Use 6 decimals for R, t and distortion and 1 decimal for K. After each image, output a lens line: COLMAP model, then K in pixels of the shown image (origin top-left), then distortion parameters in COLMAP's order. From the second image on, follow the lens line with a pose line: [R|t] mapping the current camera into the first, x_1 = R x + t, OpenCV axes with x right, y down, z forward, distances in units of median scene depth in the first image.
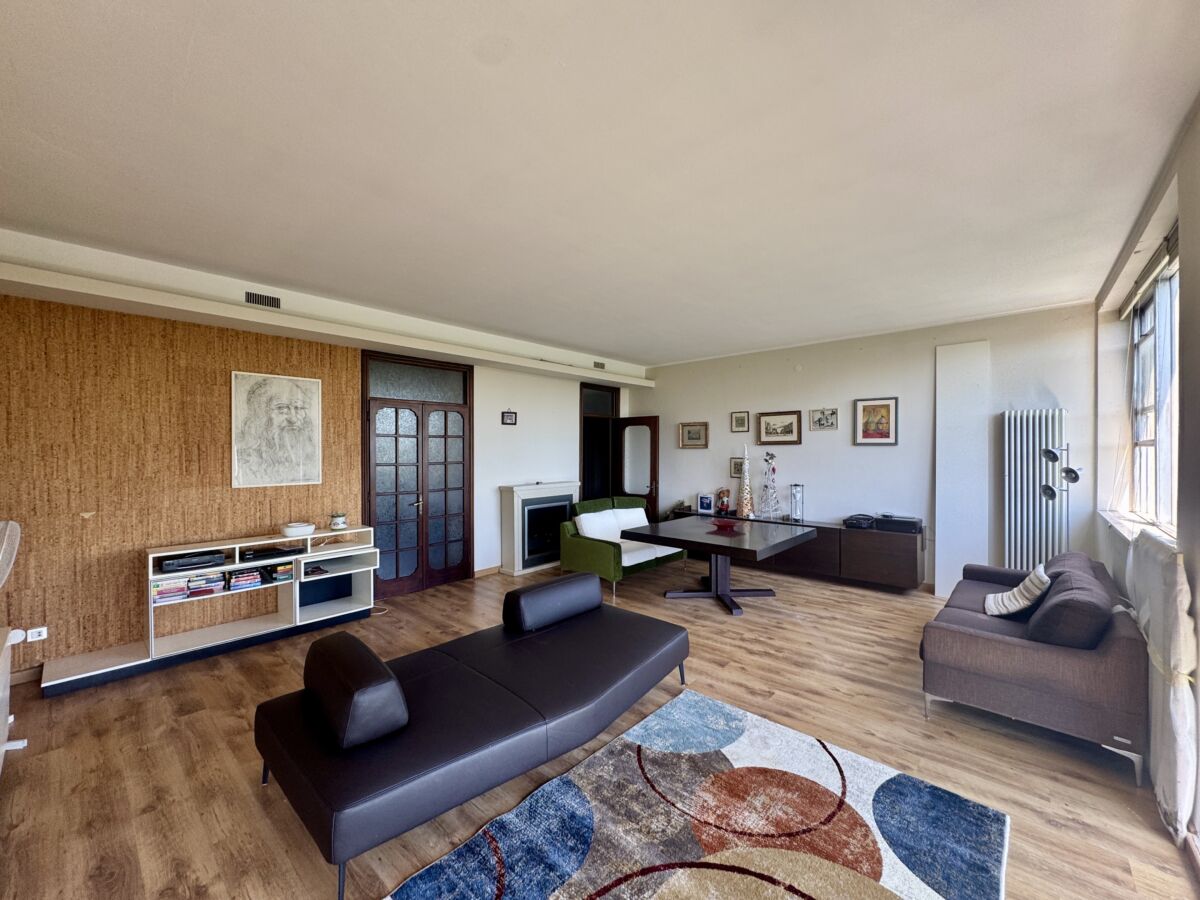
lens RADIAL K [[475.5, 0, 600.0], [0, 475.5, 450.0], [0, 0, 1]] dist [-0.001893, -0.000109]
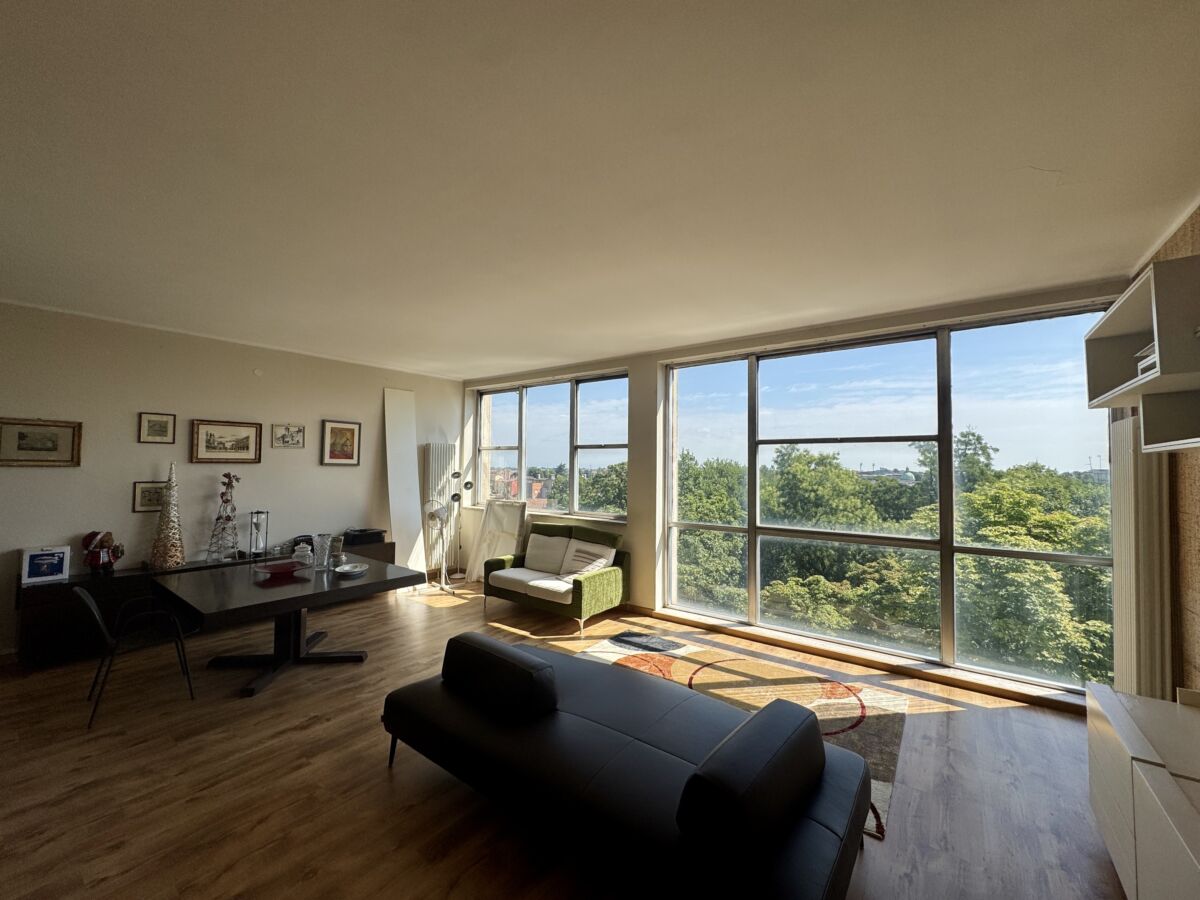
lens RADIAL K [[476.9, 0, 598.5], [0, 476.9, 449.0], [0, 0, 1]] dist [-0.001908, 0.000246]
pose [[-0.081648, 0.038949, 0.995900, -0.654332], [-0.008765, 0.999169, -0.039796, -0.012671], [-0.996623, -0.011978, -0.081238, 0.656731]]
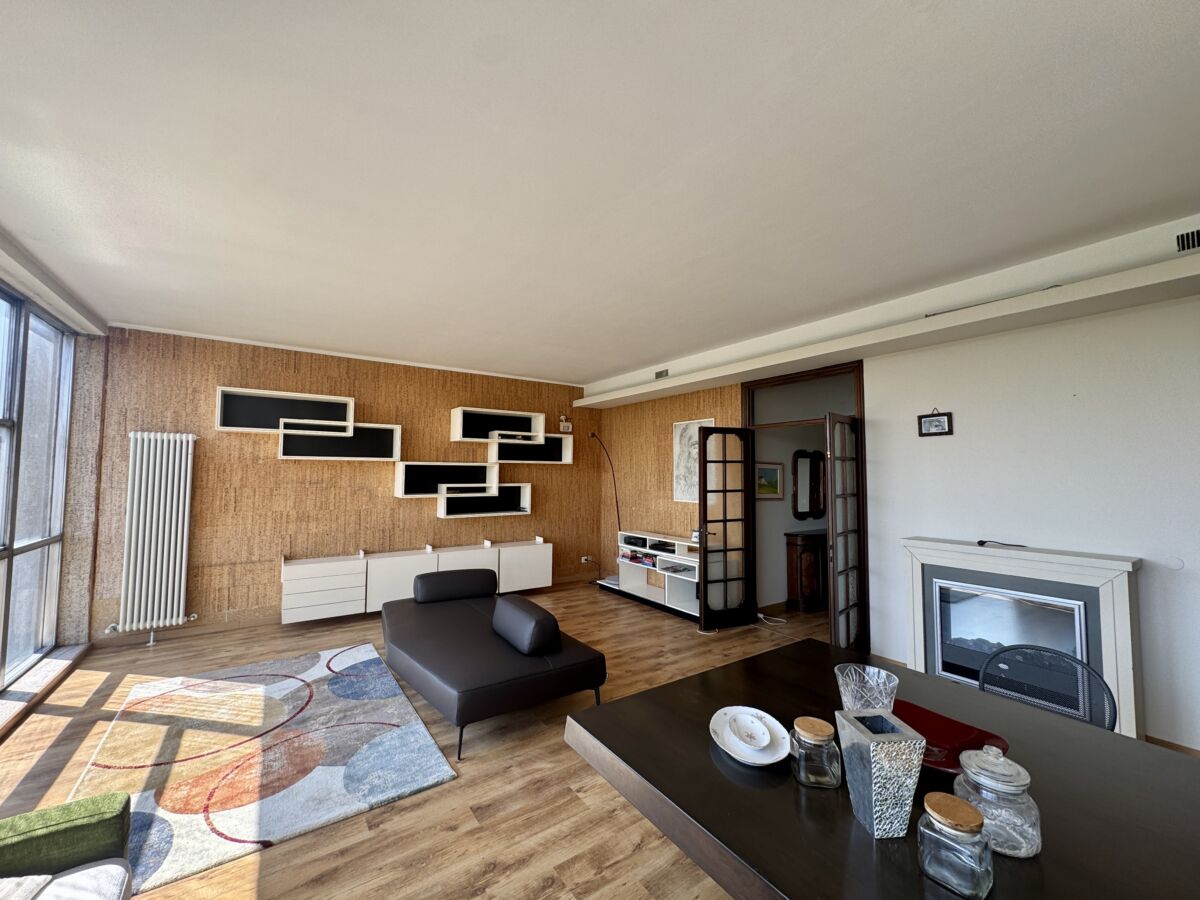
lens RADIAL K [[477.6, 0, 598.4], [0, 477.6, 449.6], [0, 0, 1]] dist [-0.001619, -0.000339]
pose [[-0.236461, -0.050777, -0.970313, 0.681473], [-0.006930, 0.998696, -0.050574, -0.003506], [0.971616, -0.005234, -0.236504, 1.028552]]
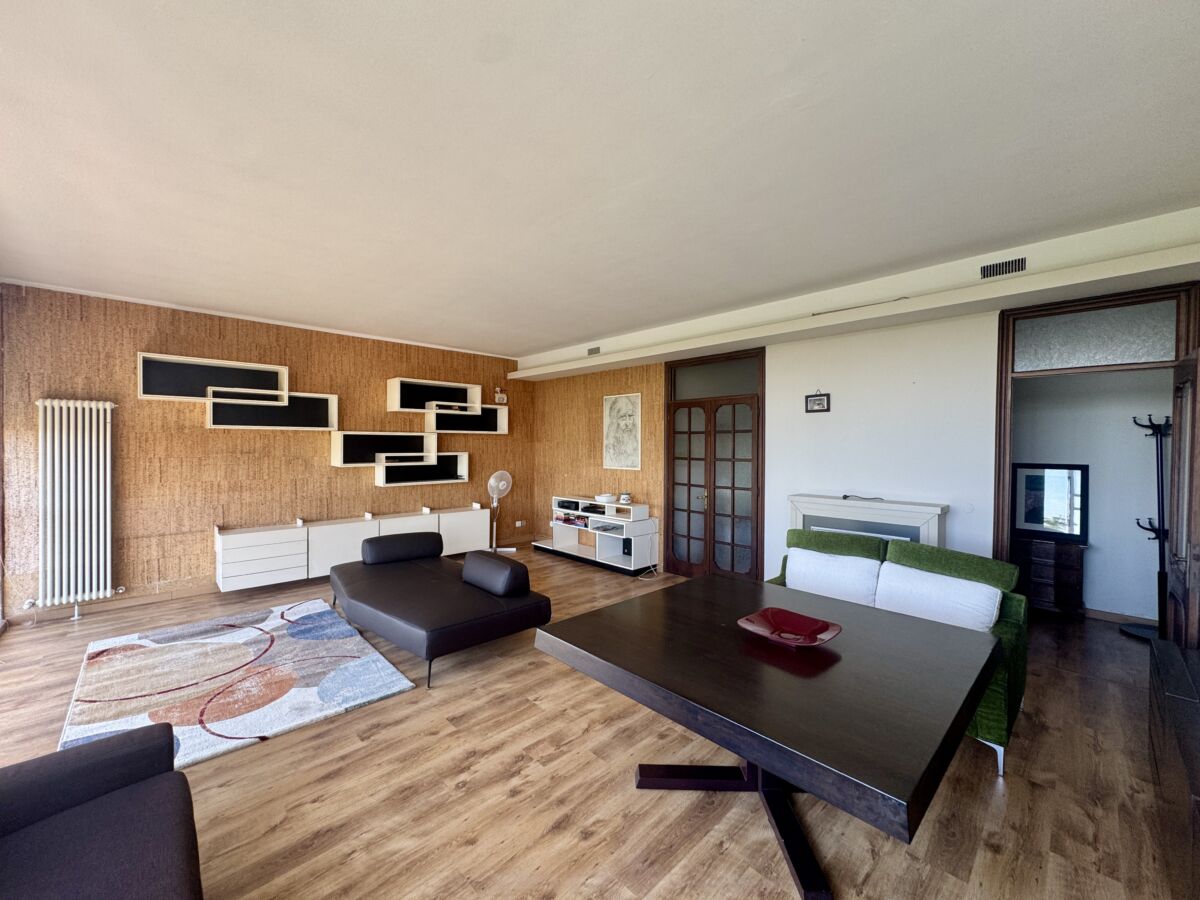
lens RADIAL K [[478.1, 0, 599.0], [0, 478.1, 450.1], [0, 0, 1]] dist [-0.001426, -0.000320]
pose [[-0.075693, 0.012107, -0.997058, 0.796091], [-0.006595, 0.999898, 0.012642, -0.002547], [0.997109, 0.007533, -0.075606, 1.013573]]
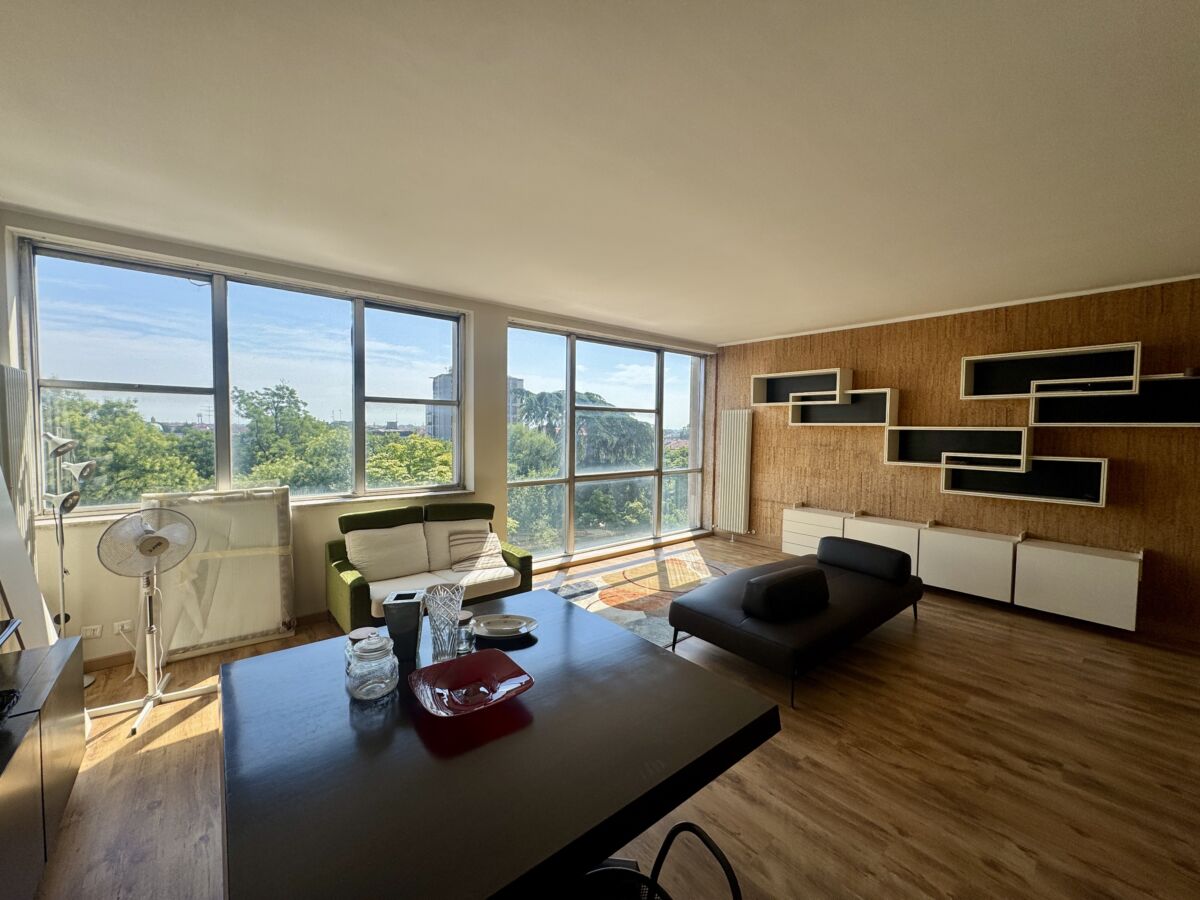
lens RADIAL K [[477.6, 0, 598.4], [0, 477.6, 449.6], [0, 0, 1]] dist [-0.001619, -0.000339]
pose [[-0.988911, -0.019110, 0.147273, 0.137560], [-0.012043, 0.998740, 0.048727, -0.023097], [-0.148018, 0.046413, -0.987895, 1.519464]]
